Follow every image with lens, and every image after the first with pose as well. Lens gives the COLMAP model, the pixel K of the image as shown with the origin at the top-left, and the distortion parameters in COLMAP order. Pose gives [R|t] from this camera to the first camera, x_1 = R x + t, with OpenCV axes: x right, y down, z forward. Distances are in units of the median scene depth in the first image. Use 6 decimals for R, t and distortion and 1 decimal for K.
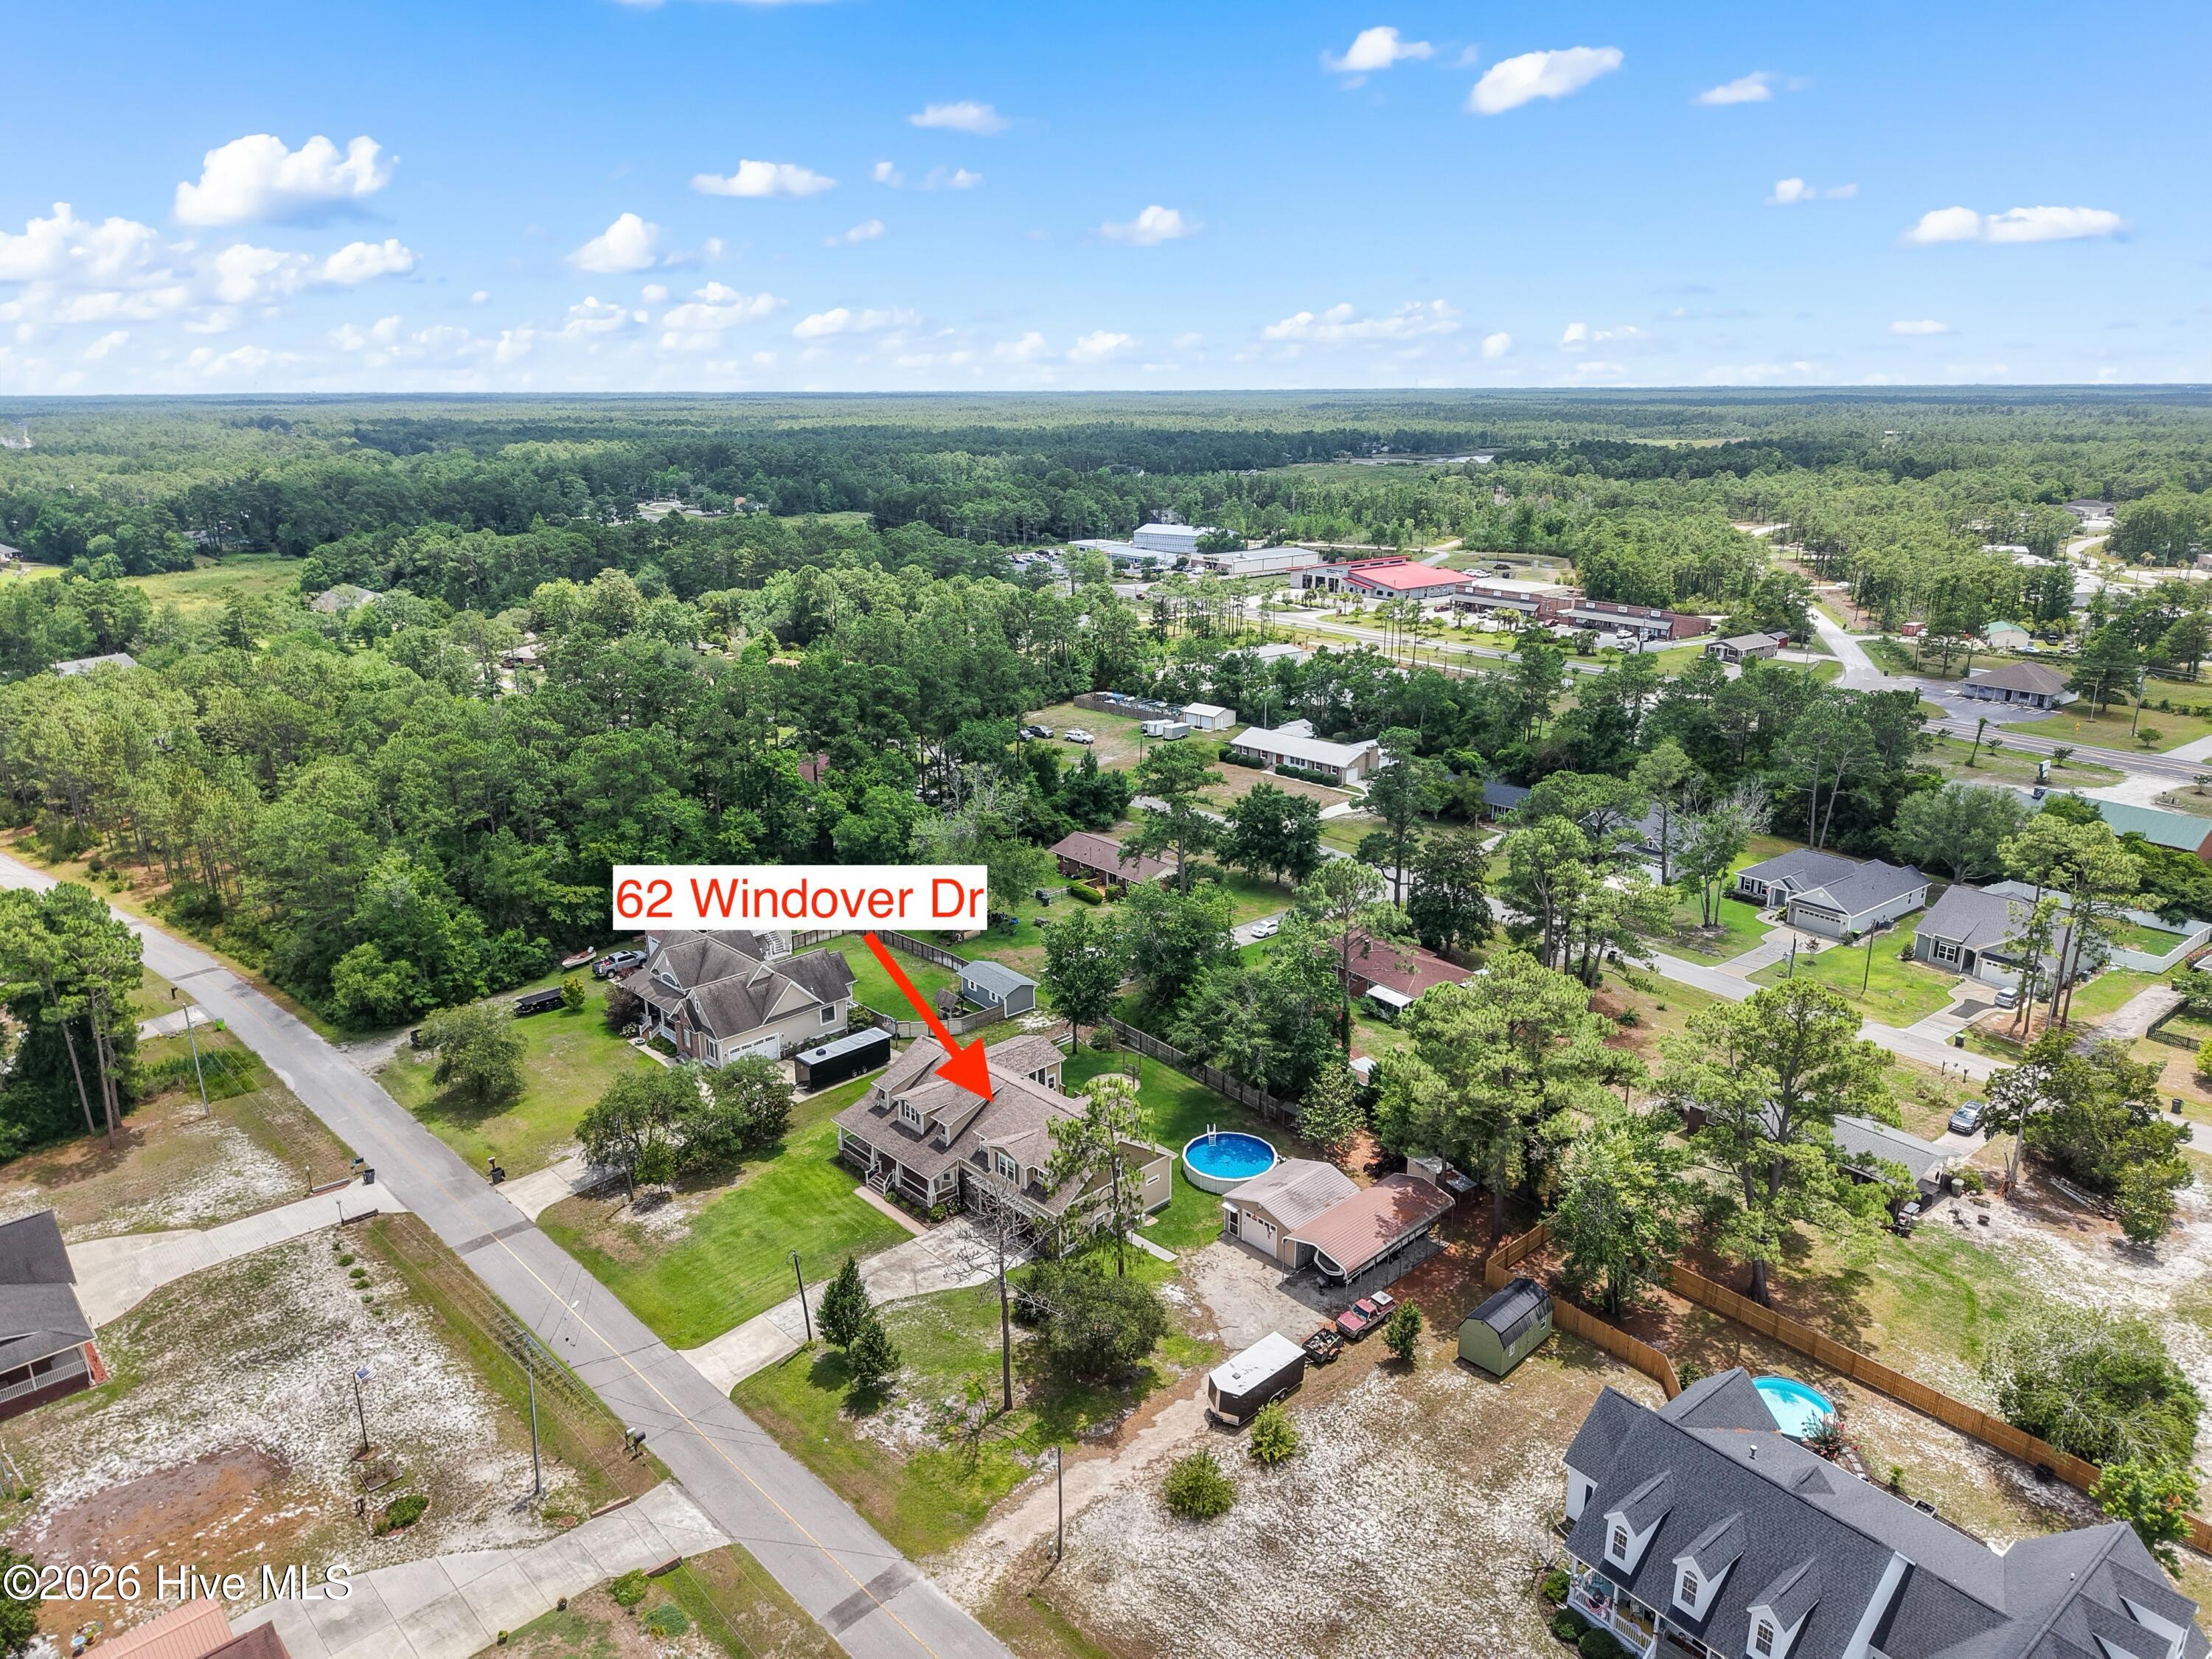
lens RADIAL K [[1476.1, 0, 1094.2], [0, 1476.1, 830.5], [0, 0, 1]] dist [0.046917, -0.051423]
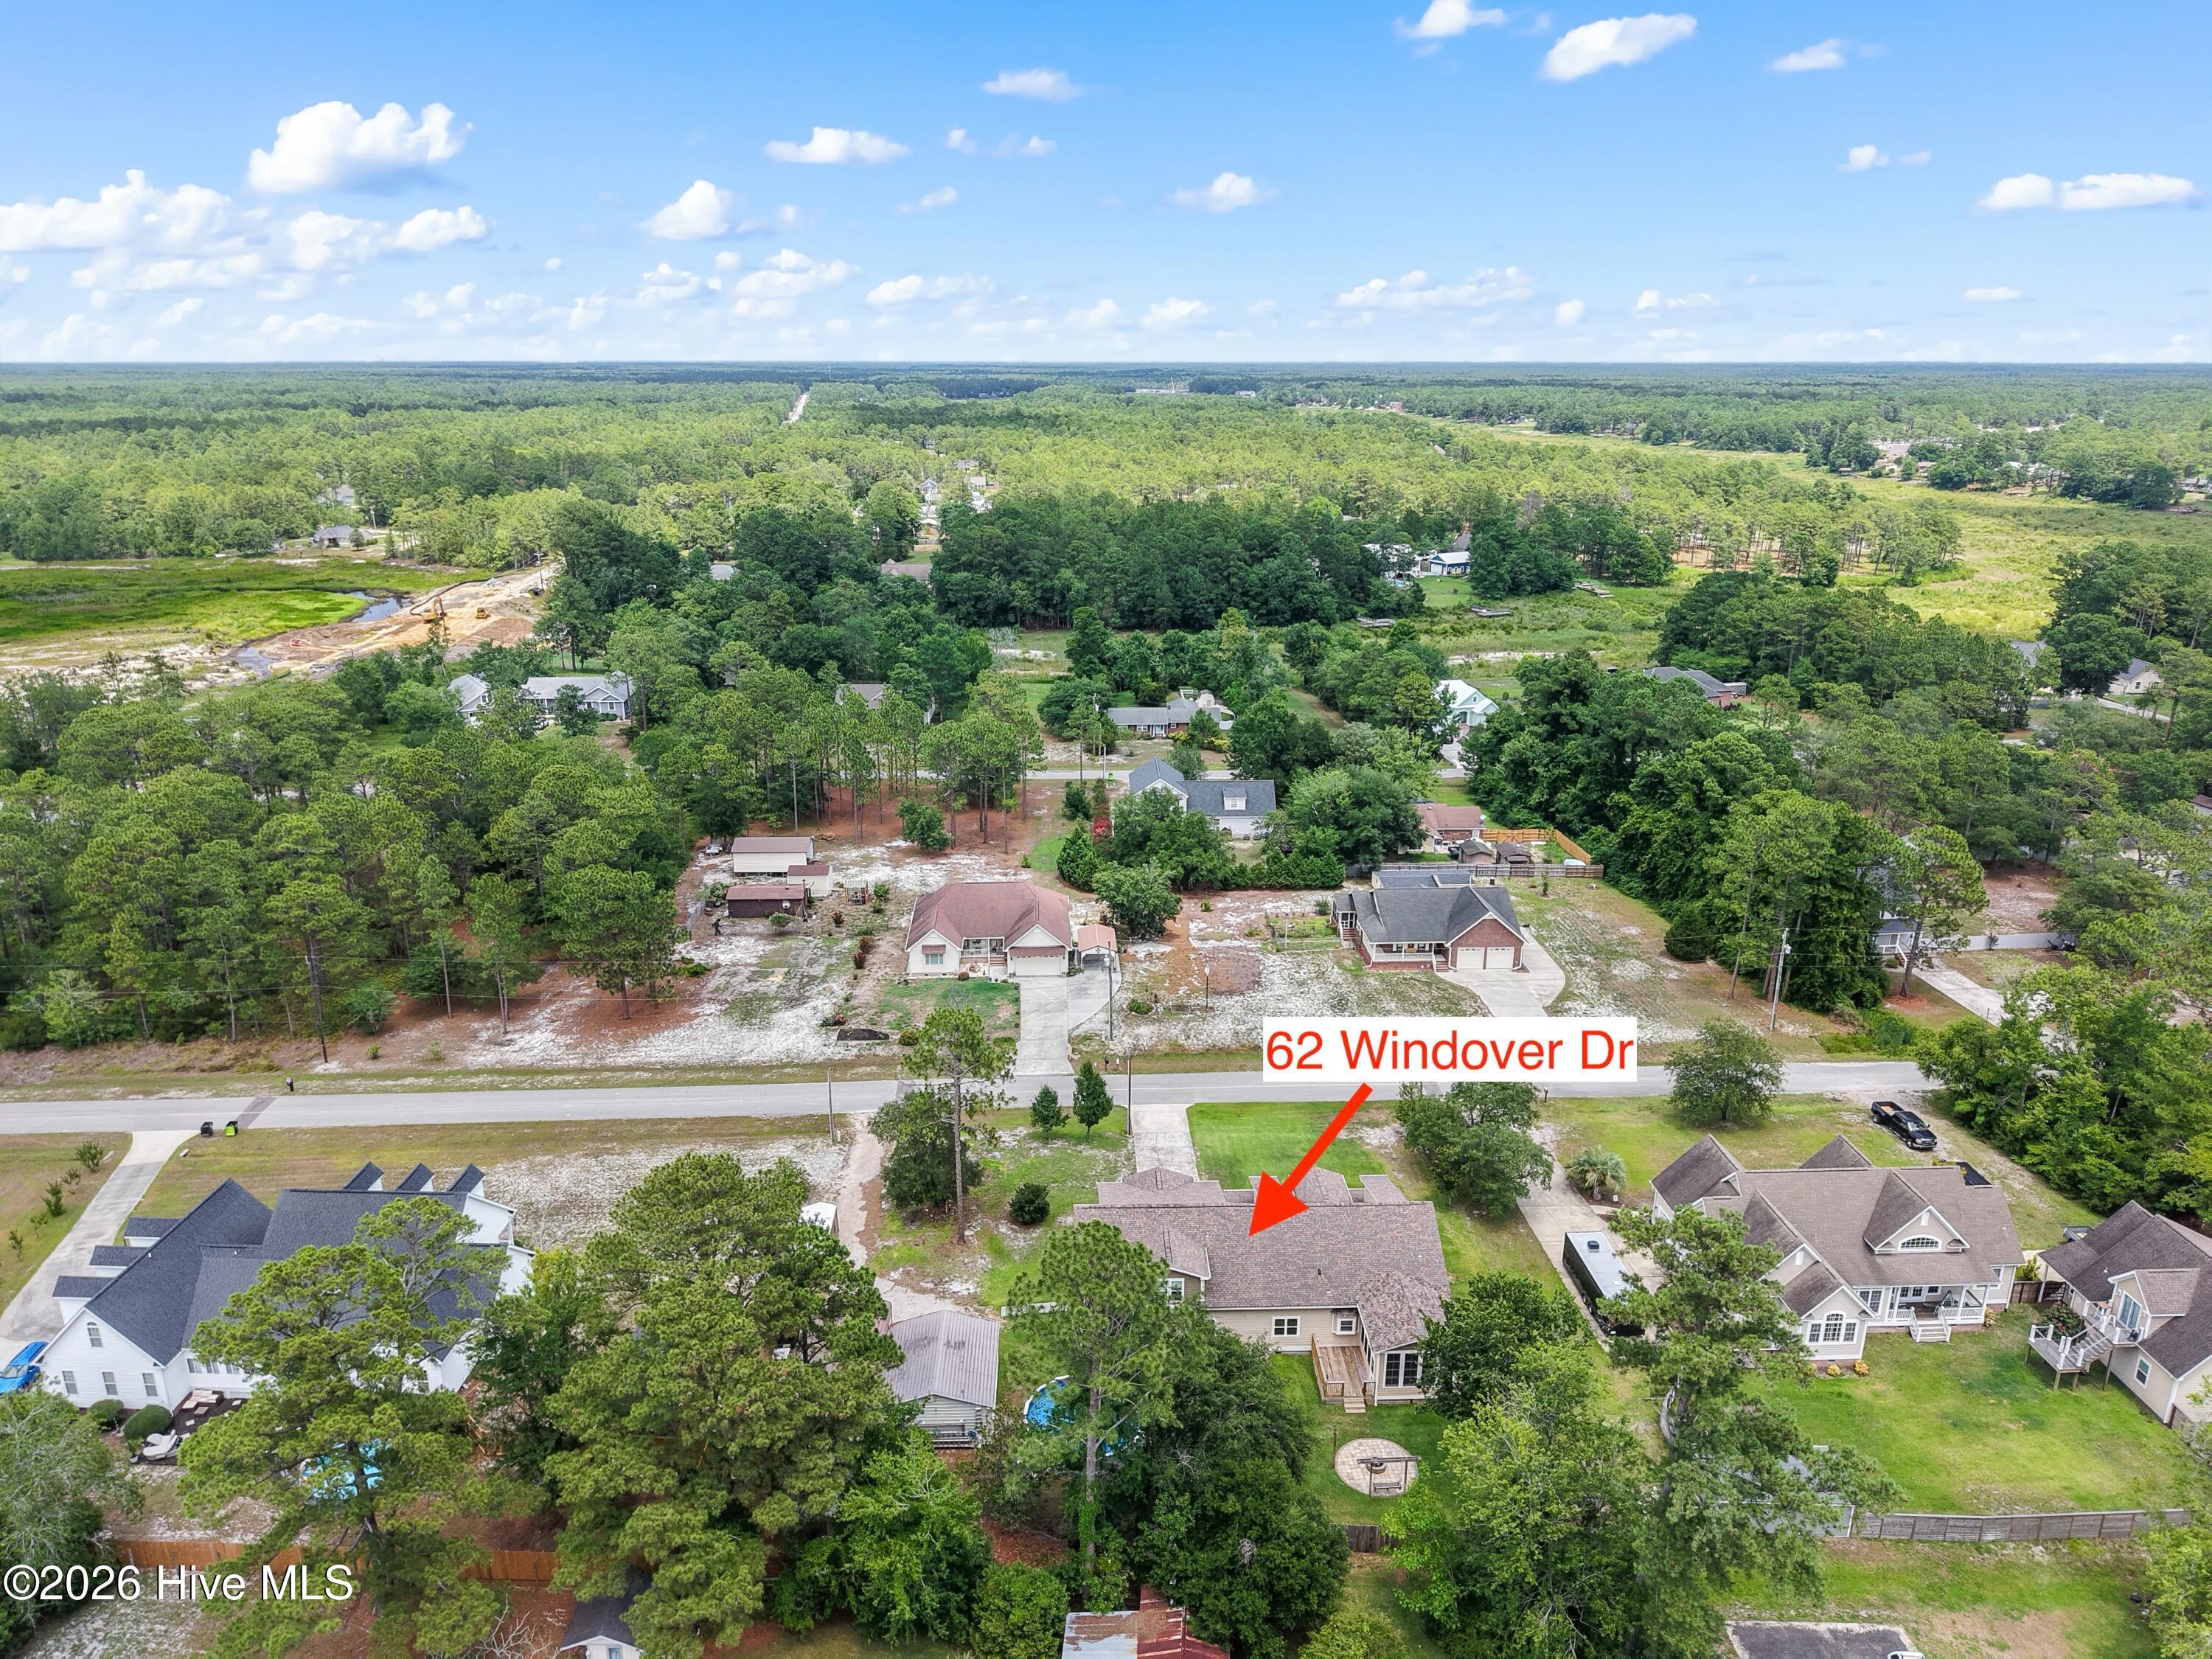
lens RADIAL K [[1476.1, 0, 1094.2], [0, 1476.1, 830.5], [0, 0, 1]] dist [0.046917, -0.051423]
pose [[-0.662144, 0.232136, -0.712515, 0.606356], [-0.214641, 0.852224, 0.477120, -0.431524], [0.717979, 0.468858, -0.514469, 1.350944]]
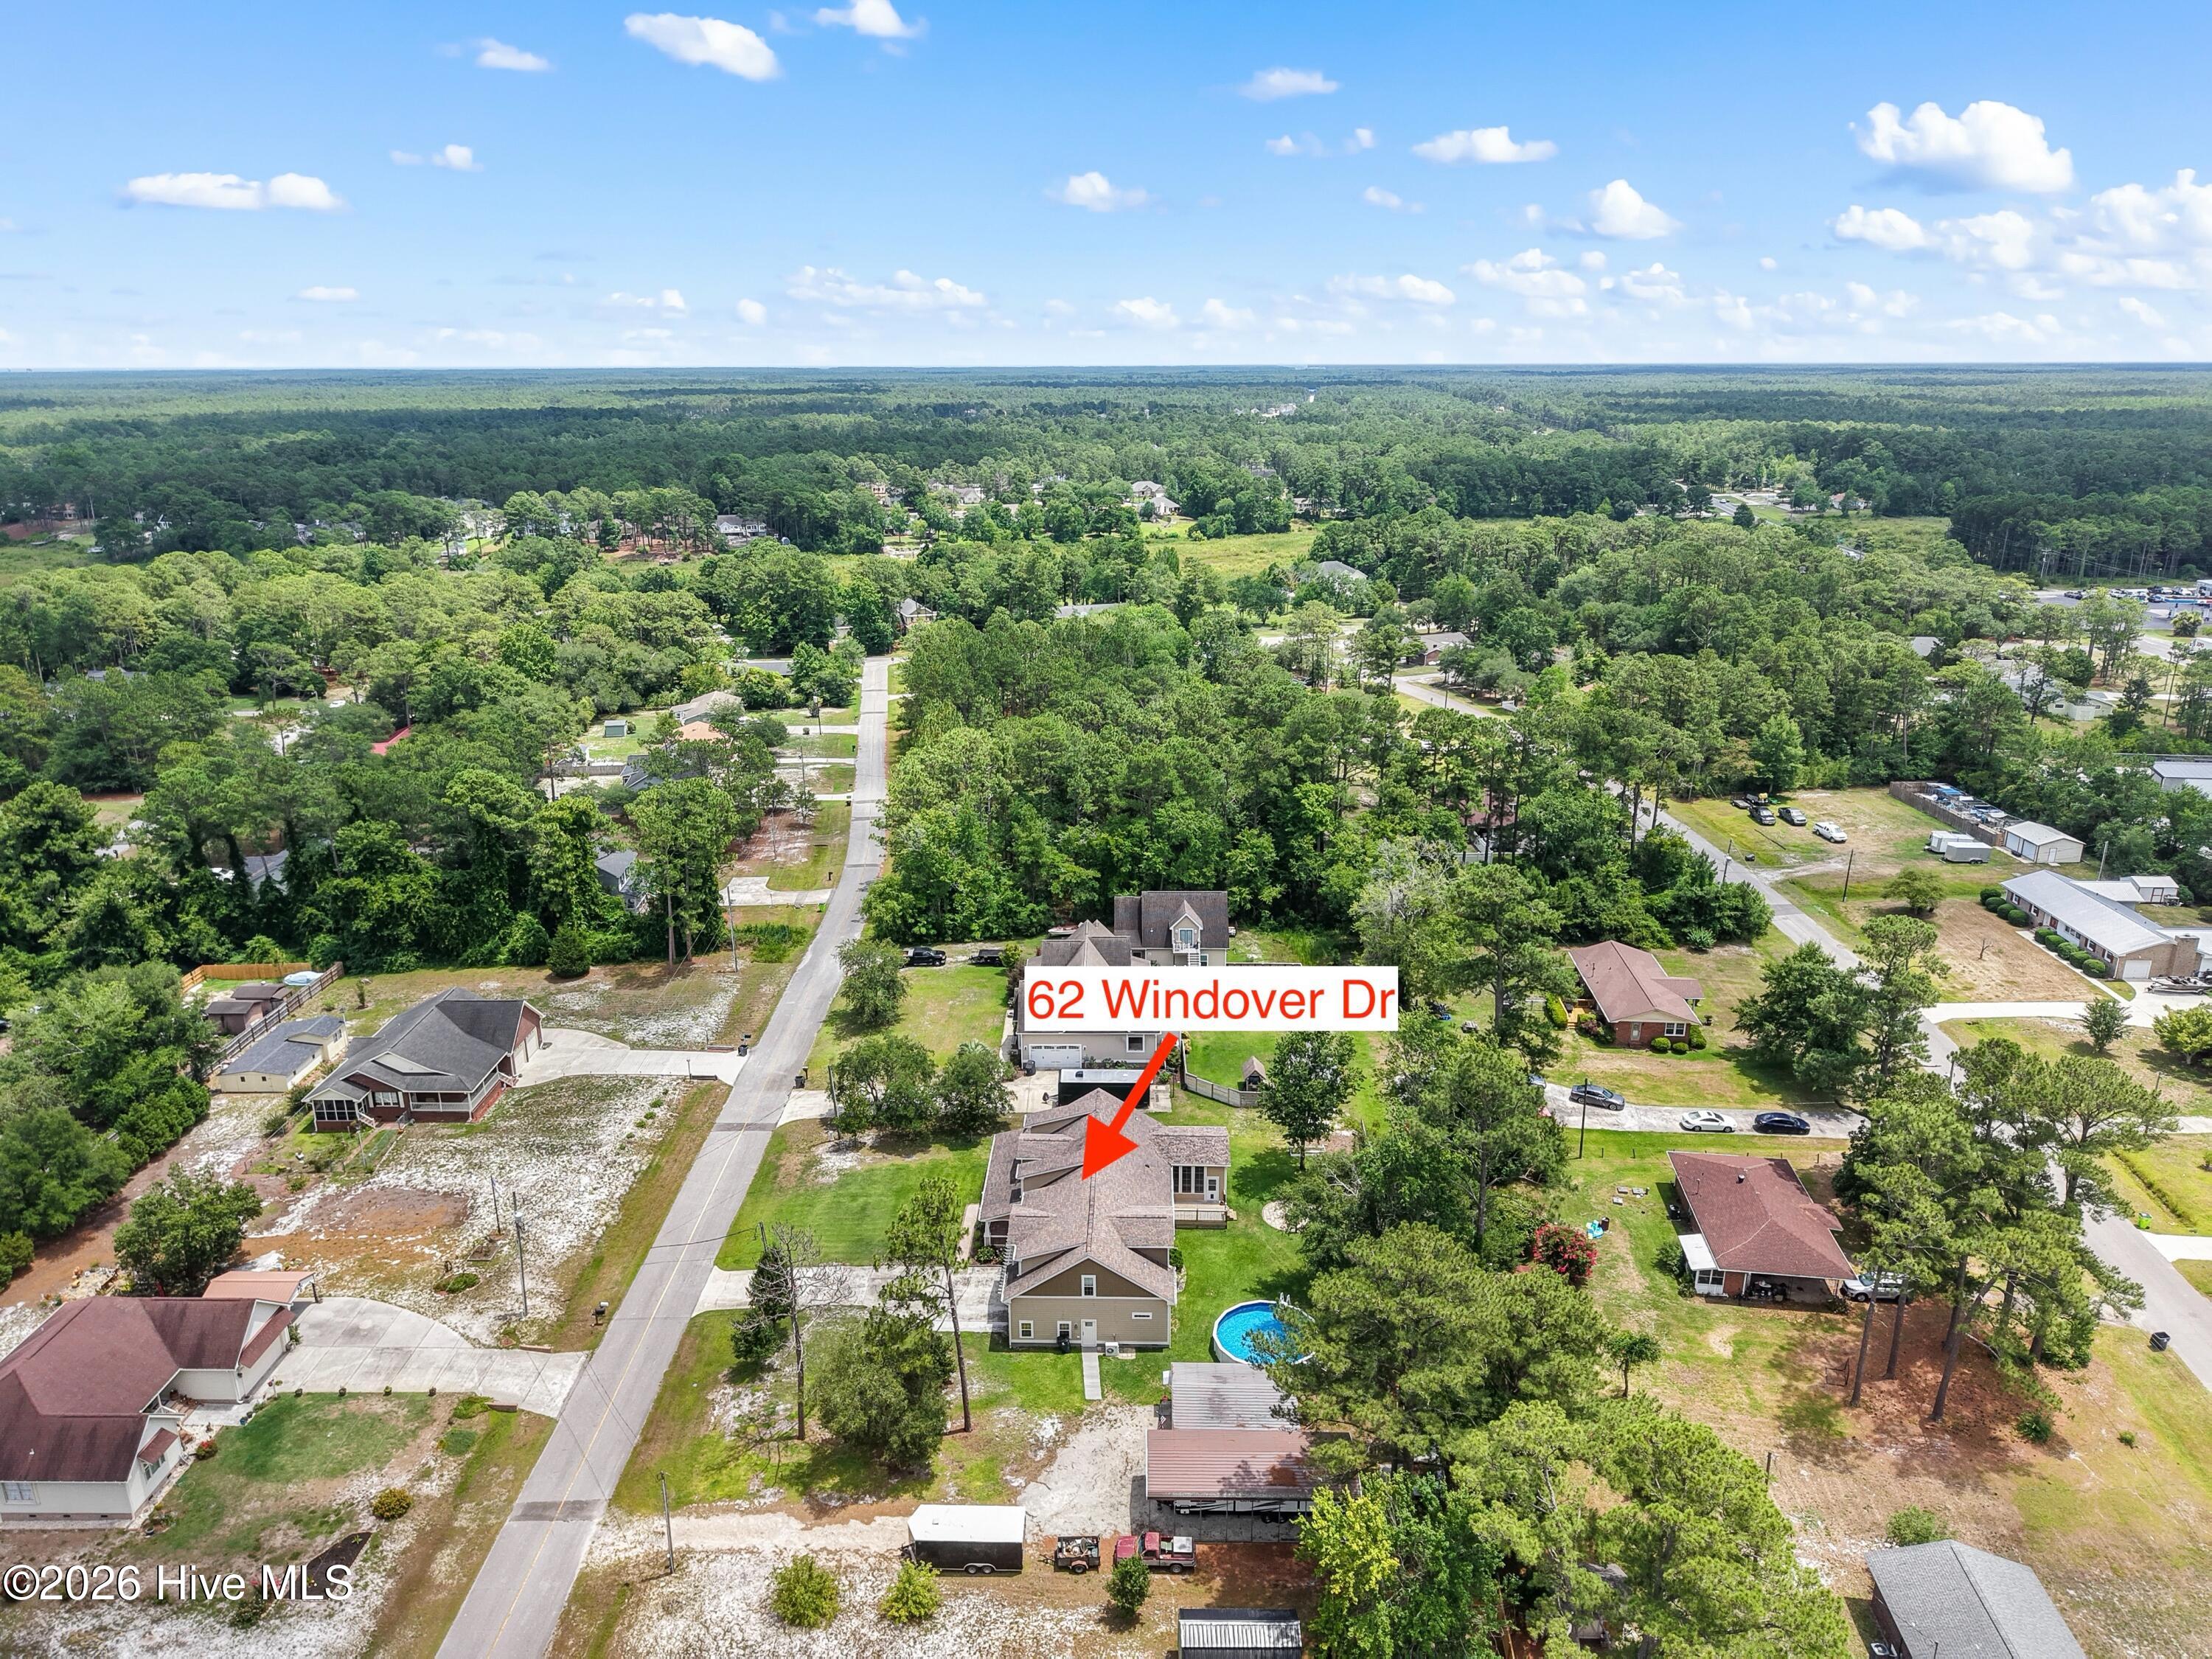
lens RADIAL K [[1476.1, 0, 1094.2], [0, 1476.1, 830.5], [0, 0, 1]] dist [0.046917, -0.051423]
pose [[0.709940, 0.213616, -0.671084, 0.589015], [-0.199881, 0.974821, 0.098846, -0.150272], [0.675302, 0.063963, 0.734762, 0.275566]]
